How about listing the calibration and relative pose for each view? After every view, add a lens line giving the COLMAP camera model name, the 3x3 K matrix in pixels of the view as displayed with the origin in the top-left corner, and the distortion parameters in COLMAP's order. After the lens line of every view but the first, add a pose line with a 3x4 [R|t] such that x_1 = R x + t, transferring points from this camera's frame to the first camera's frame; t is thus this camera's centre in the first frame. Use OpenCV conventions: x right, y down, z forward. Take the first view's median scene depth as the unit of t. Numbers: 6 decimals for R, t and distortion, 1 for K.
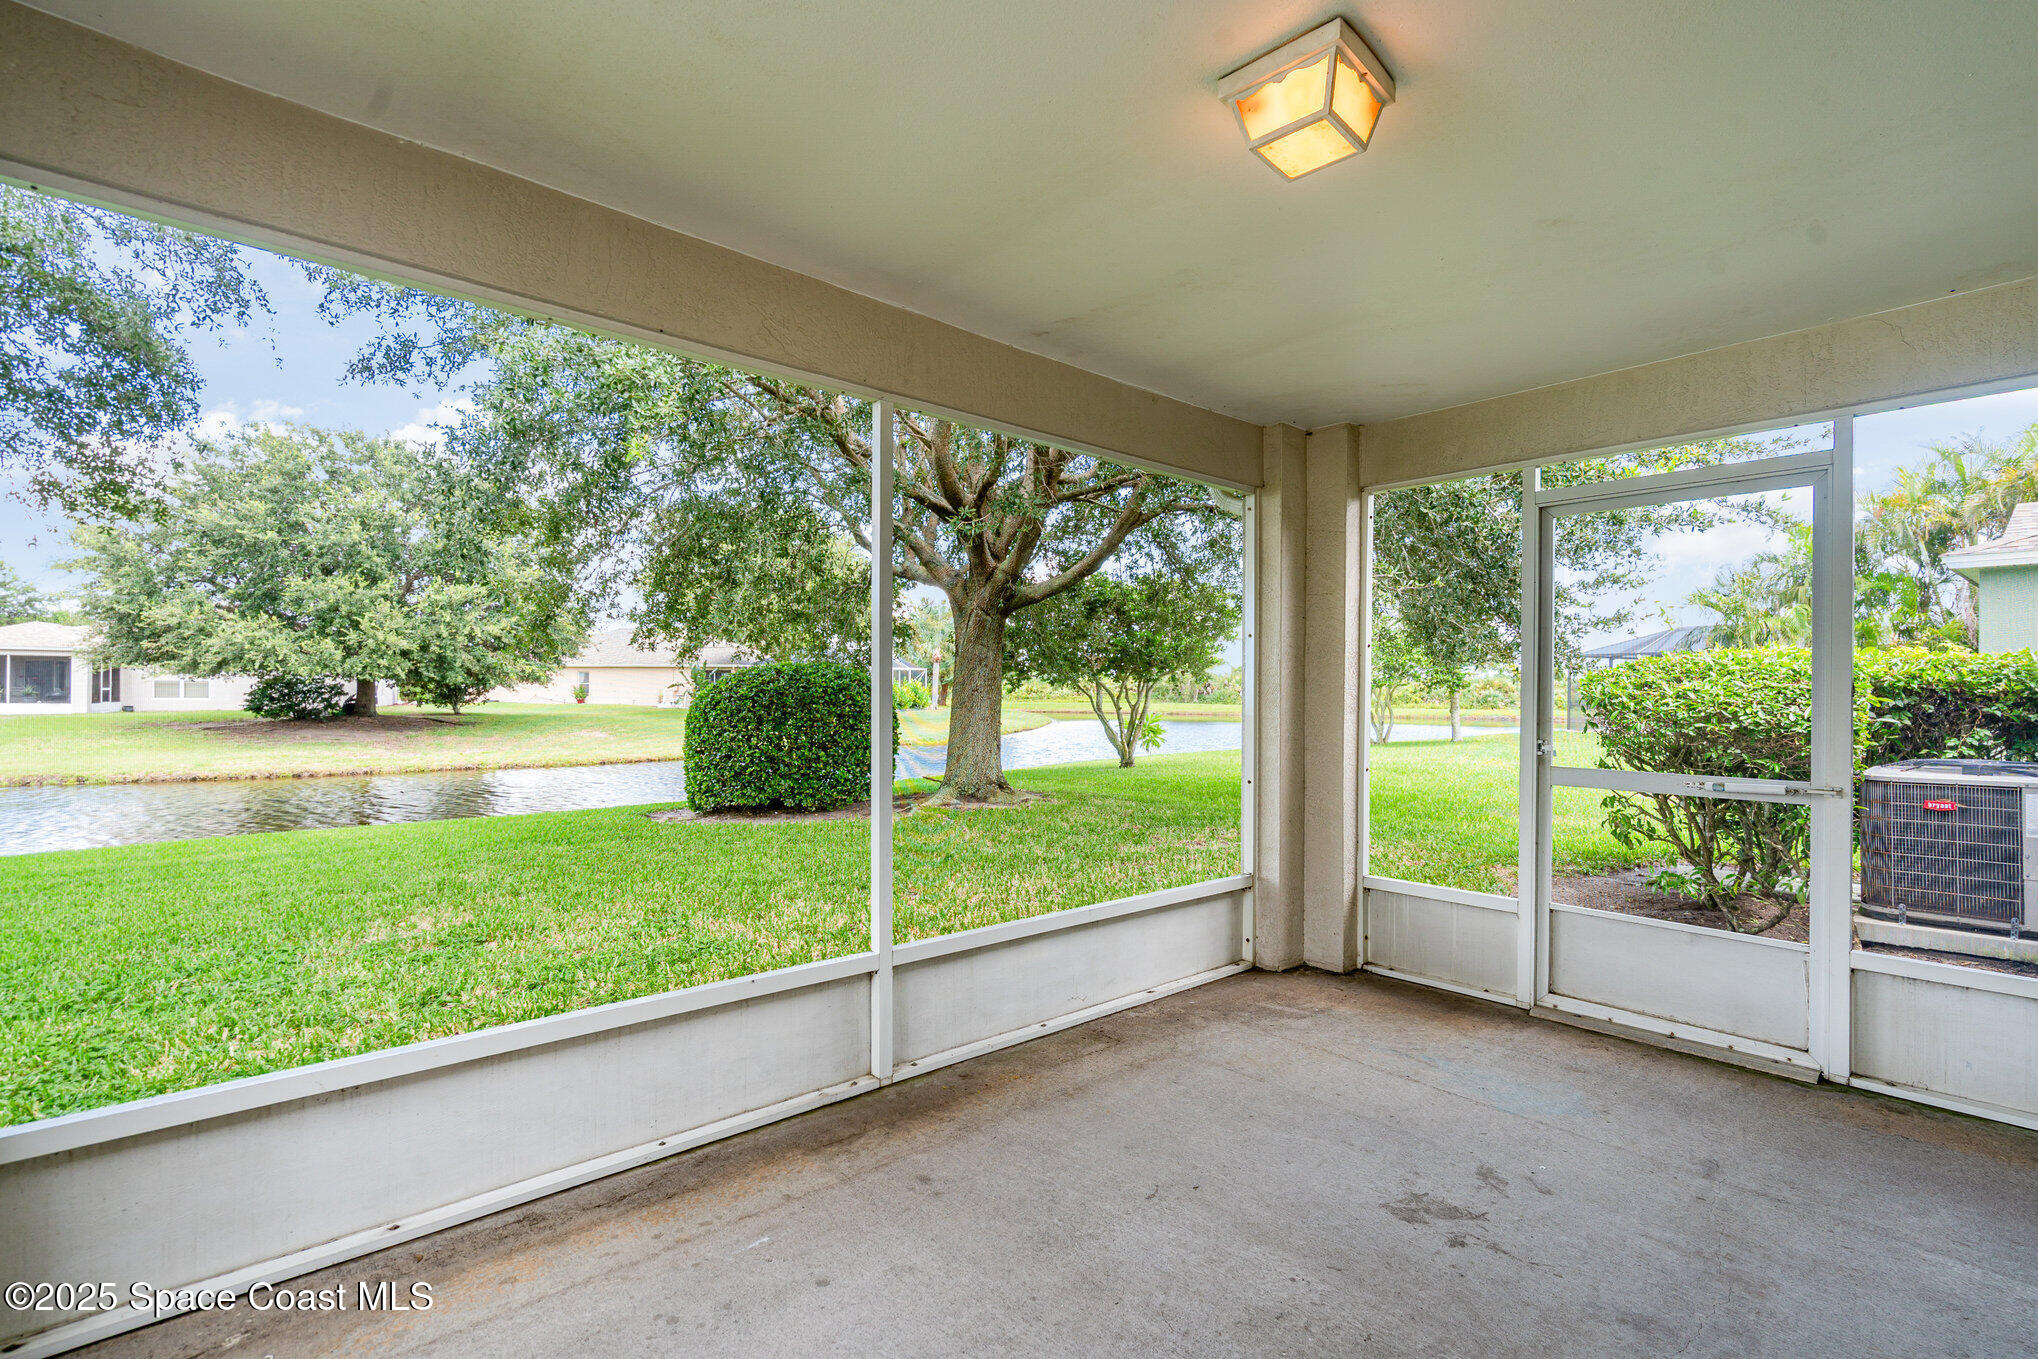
lens RADIAL K [[953.8, 0, 1019.0], [0, 953.8, 679.5], [0, 0, 1]] dist [-0.000825, -0.000079]
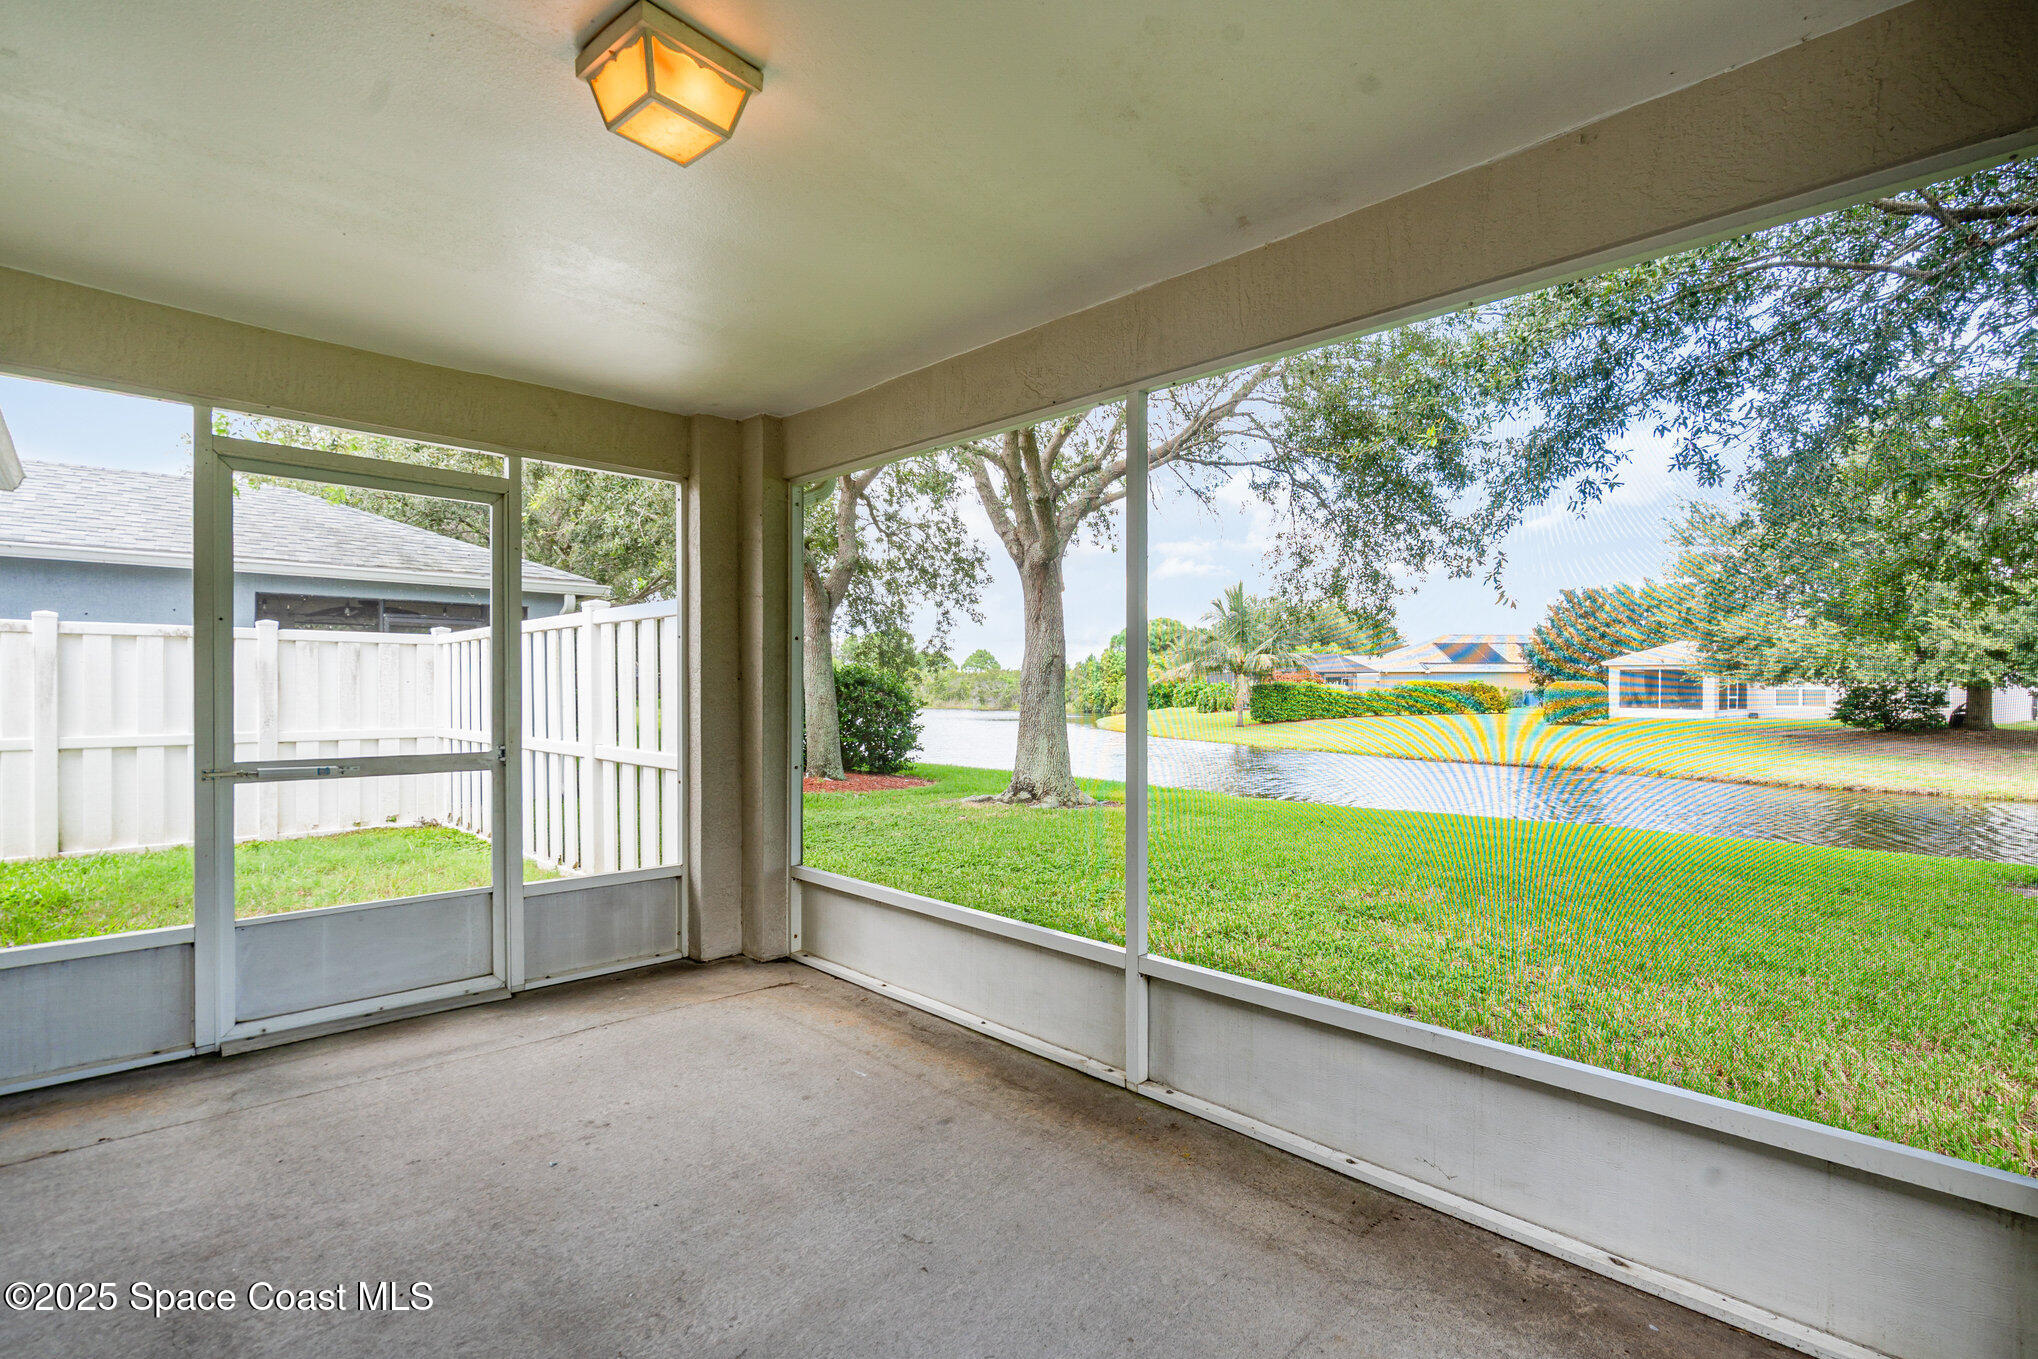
lens RADIAL K [[945.9, 0, 1016.6], [0, 945.9, 688.0], [0, 0, 1]] dist [-0.012010, -0.000009]
pose [[0.051229, -0.006669, -0.998665, 0.754304], [0.004652, 0.999968, -0.006439, 0.016866], [0.998676, -0.004316, 0.051258, 0.763993]]
